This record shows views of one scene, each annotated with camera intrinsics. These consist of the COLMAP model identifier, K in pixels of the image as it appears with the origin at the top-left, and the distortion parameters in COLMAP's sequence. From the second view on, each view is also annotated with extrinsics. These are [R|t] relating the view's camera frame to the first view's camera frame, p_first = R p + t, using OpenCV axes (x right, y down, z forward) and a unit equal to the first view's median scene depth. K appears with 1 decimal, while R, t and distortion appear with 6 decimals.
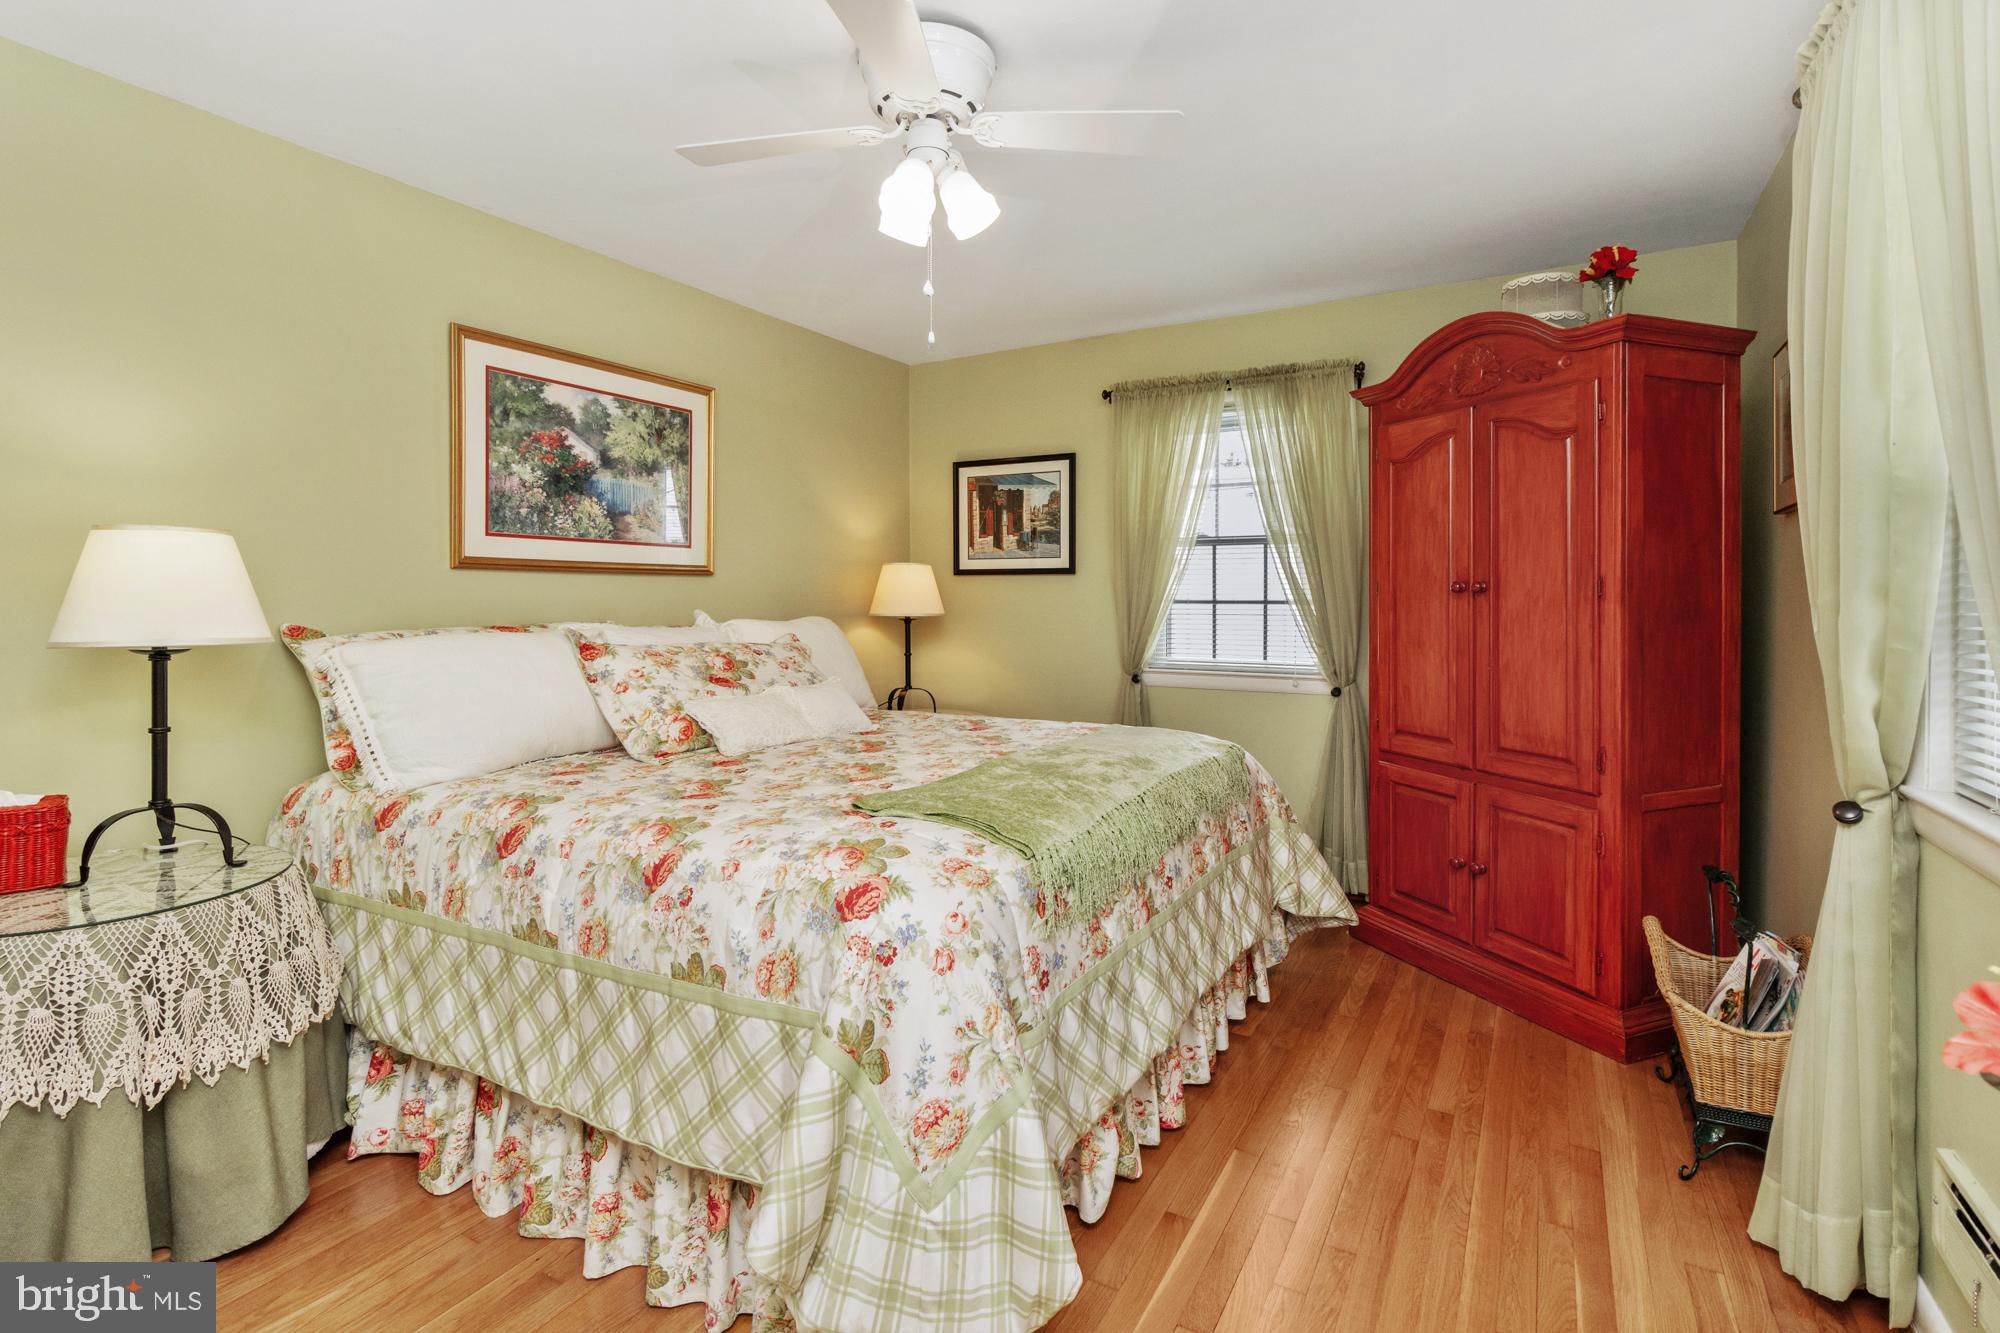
lens RADIAL K [[959.3, 0, 1003.9], [0, 959.3, 598.9], [0, 0, 1]] dist [-0.000249, 0.000258]
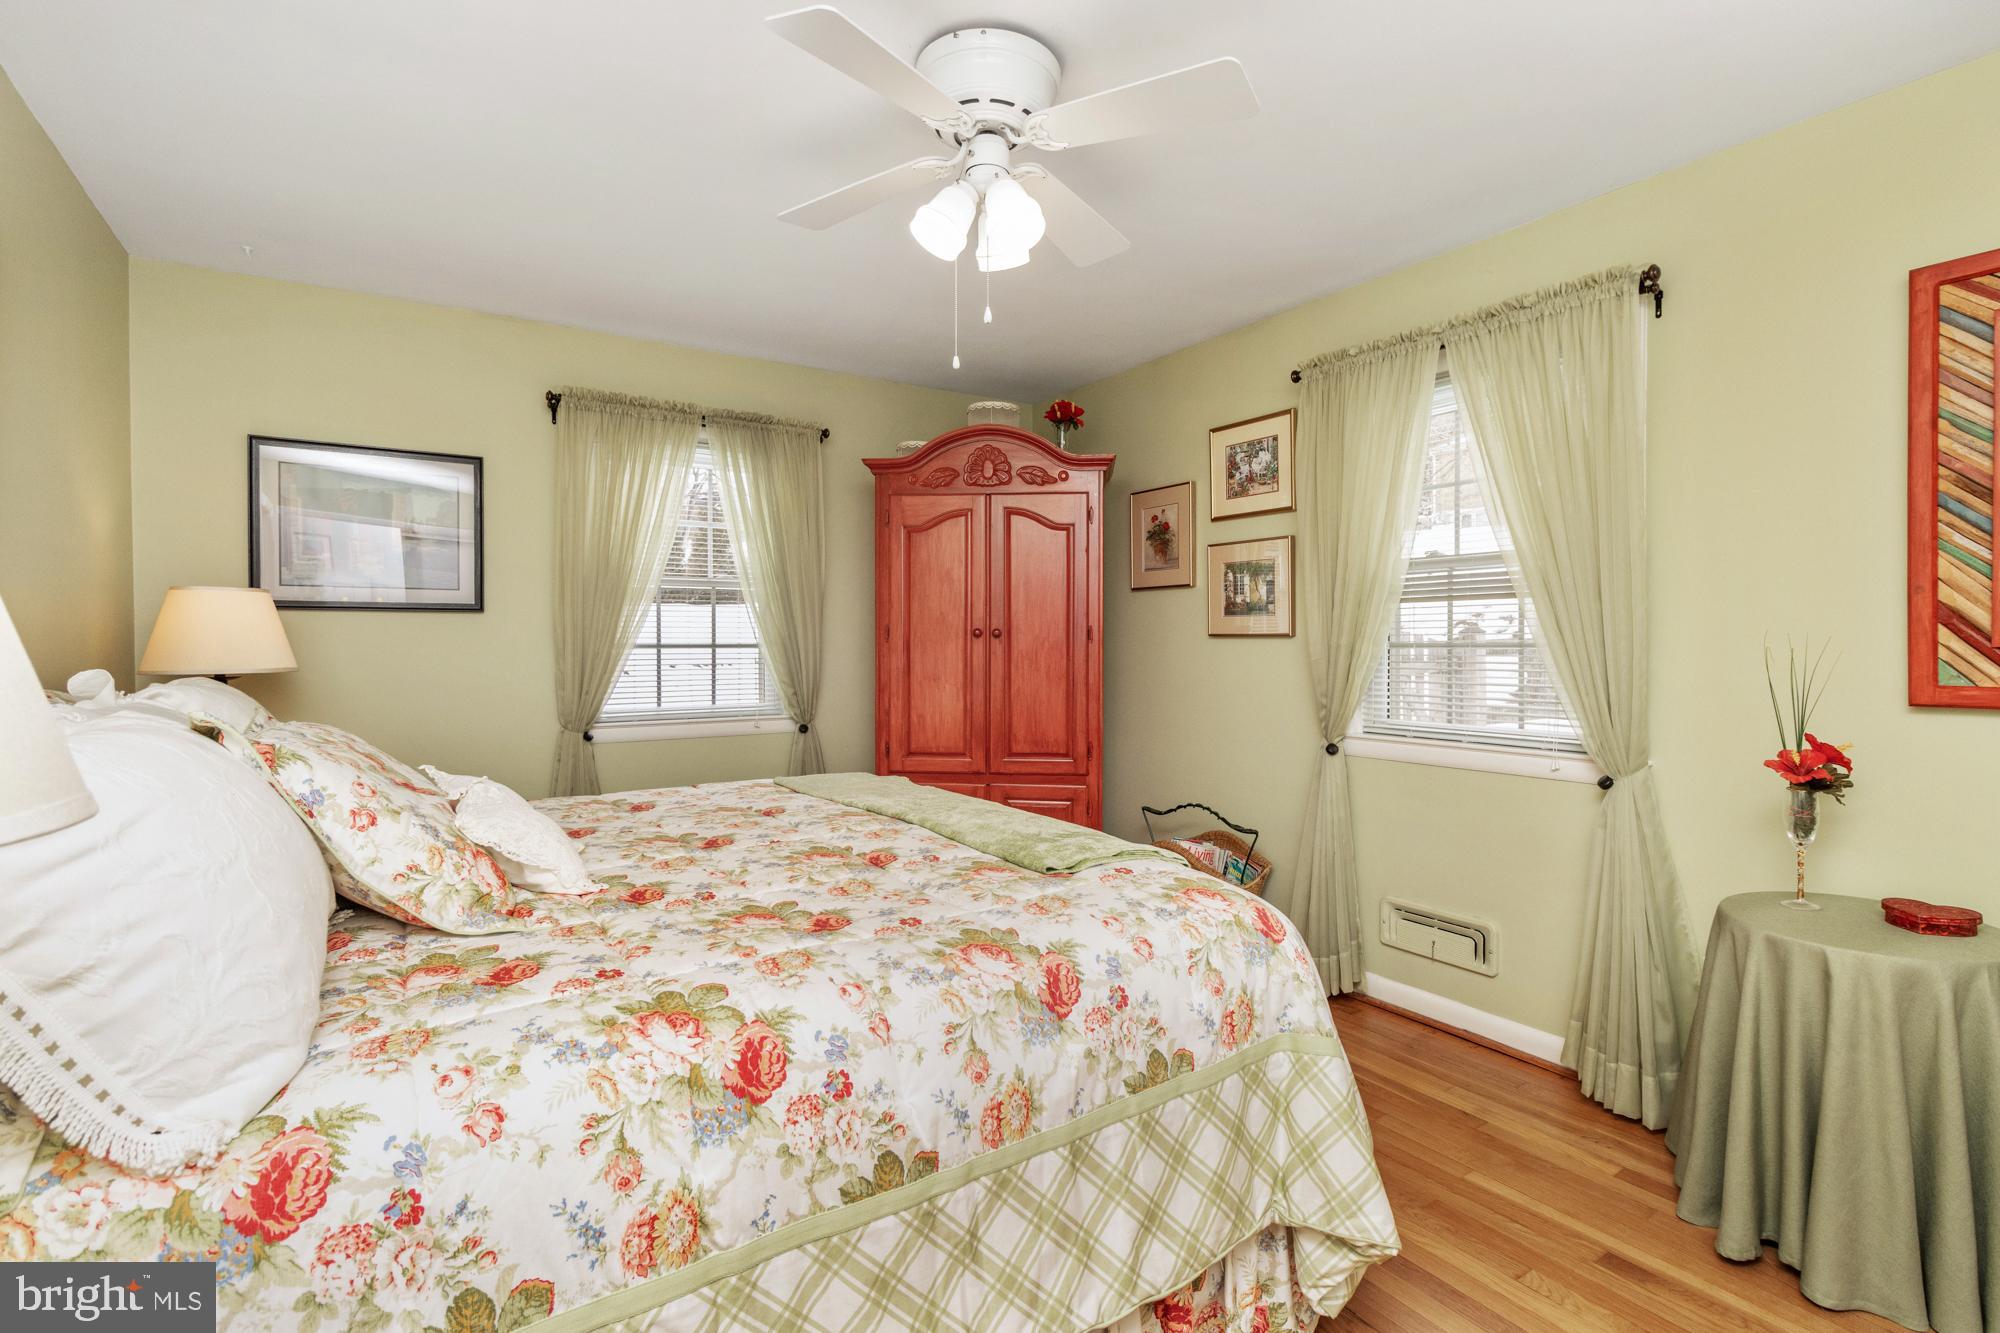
lens RADIAL K [[931.0, 0, 1010.9], [0, 931.0, 647.0], [0, 0, 1]] dist [0.003985, 0.001465]
pose [[0.442696, -0.007779, 0.896638, -0.614933], [0.001551, 0.999968, 0.007910, -0.003382], [-0.896670, -0.002111, 0.442694, 0.400261]]
